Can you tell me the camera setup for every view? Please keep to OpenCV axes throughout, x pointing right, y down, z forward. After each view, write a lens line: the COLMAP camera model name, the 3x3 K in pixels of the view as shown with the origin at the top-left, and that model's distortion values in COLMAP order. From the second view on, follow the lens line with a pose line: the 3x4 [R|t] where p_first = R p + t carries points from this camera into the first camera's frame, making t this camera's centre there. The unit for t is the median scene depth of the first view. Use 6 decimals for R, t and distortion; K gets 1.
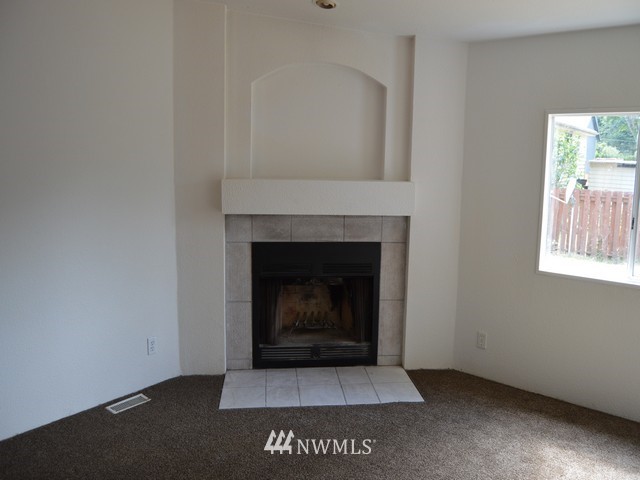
lens RADIAL K [[506.6, 0, 319.9], [0, 506.6, 220.2], [0, 0, 1]] dist [-0.070754, -0.004150]
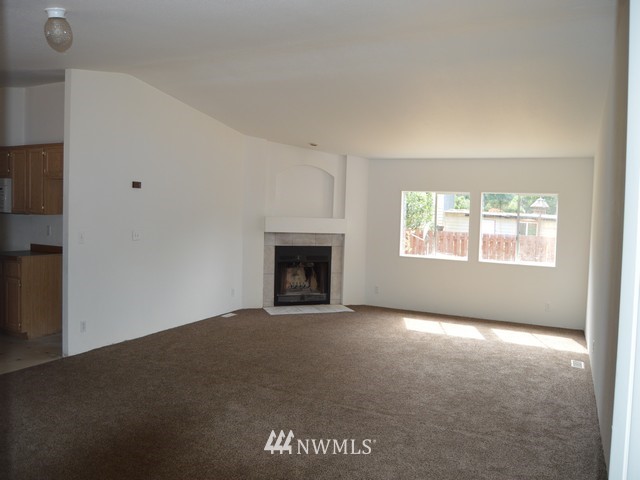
lens RADIAL K [[506.6, 0, 319.9], [0, 506.6, 220.2], [0, 0, 1]] dist [-0.070754, -0.004150]
pose [[0.972745, 0.008808, 0.231710, -0.439662], [0.013752, 0.995328, -0.095571, 0.141323], [-0.231469, 0.096152, 0.968079, -1.126688]]
